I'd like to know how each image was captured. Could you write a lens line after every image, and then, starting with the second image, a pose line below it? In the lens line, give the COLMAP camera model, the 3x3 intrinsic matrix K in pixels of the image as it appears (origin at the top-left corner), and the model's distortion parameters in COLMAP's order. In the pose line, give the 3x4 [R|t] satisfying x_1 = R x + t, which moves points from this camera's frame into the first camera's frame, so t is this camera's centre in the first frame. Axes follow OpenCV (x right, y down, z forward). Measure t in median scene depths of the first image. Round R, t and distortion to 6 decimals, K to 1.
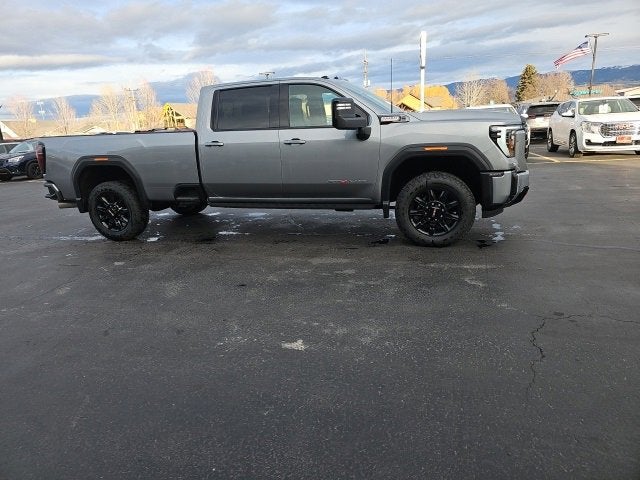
lens RADIAL K [[418.1, 0, 311.7], [0, 418.1, 236.0], [0, 0, 1]] dist [0.059703, -0.047034]
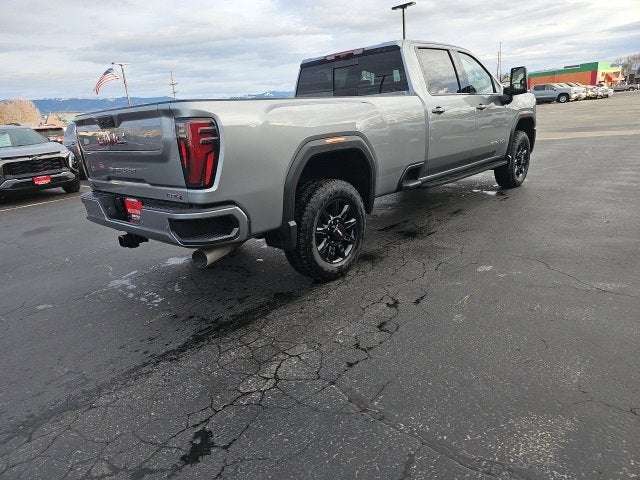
lens RADIAL K [[419.2, 0, 314.9], [0, 419.2, 239.6], [0, 0, 1]] dist [0.060011, -0.044367]
pose [[0.443228, -0.231205, 0.866079, -1.099889], [0.279969, 0.953538, 0.111275, -0.130801], [-0.851567, 0.193155, 0.487365, 0.820126]]
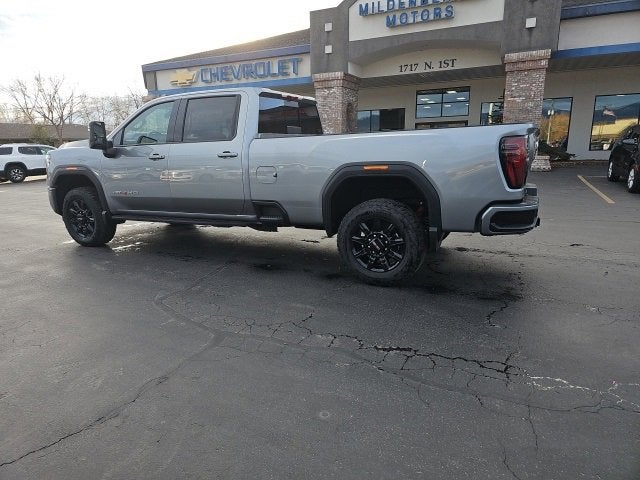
lens RADIAL K [[419.9, 0, 311.8], [0, 419.9, 240.1], [0, 0, 1]] dist [0.063372, -0.048486]
pose [[-0.981365, 0.045038, 0.186801, -0.439608], [0.125573, 0.886154, 0.446051, -0.512220], [-0.145446, 0.461196, -0.875296, 2.107207]]
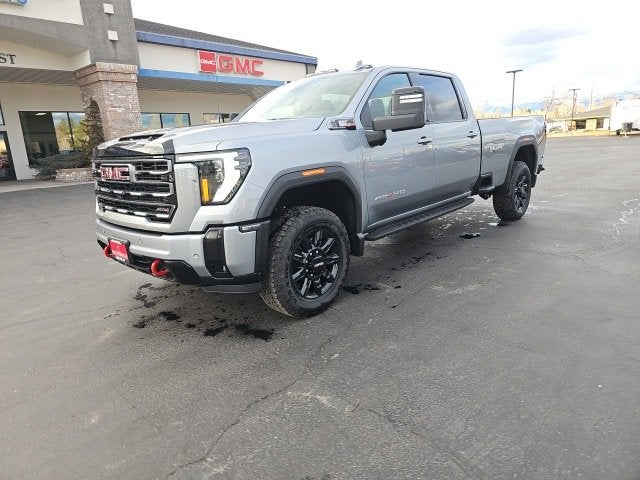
lens RADIAL K [[419.9, 0, 311.8], [0, 419.9, 240.1], [0, 0, 1]] dist [0.063372, -0.048486]
pose [[-0.447923, 0.291878, -0.845087, 0.847882], [-0.143135, 0.909610, 0.390029, -0.402566], [0.882540, 0.295665, -0.365657, 1.397356]]
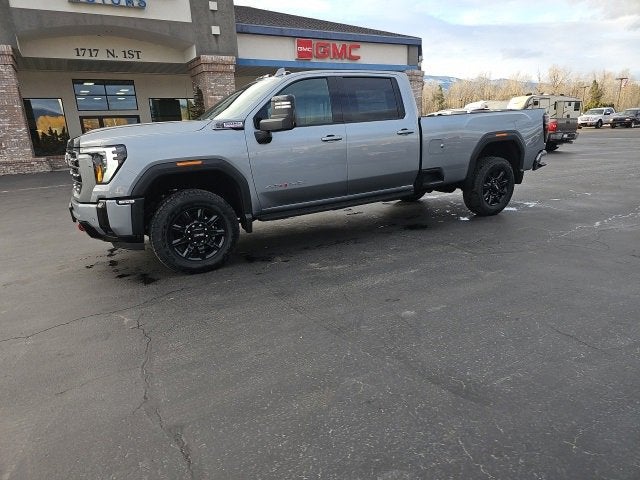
lens RADIAL K [[419.1, 0, 317.6], [0, 419.1, 245.1], [0, 0, 1]] dist [0.058877, -0.044589]
pose [[-0.682270, 0.284882, -0.673313, 0.731236], [-0.099057, 0.876445, 0.471203, -0.510403], [0.724359, 0.388184, -0.569752, 1.803085]]
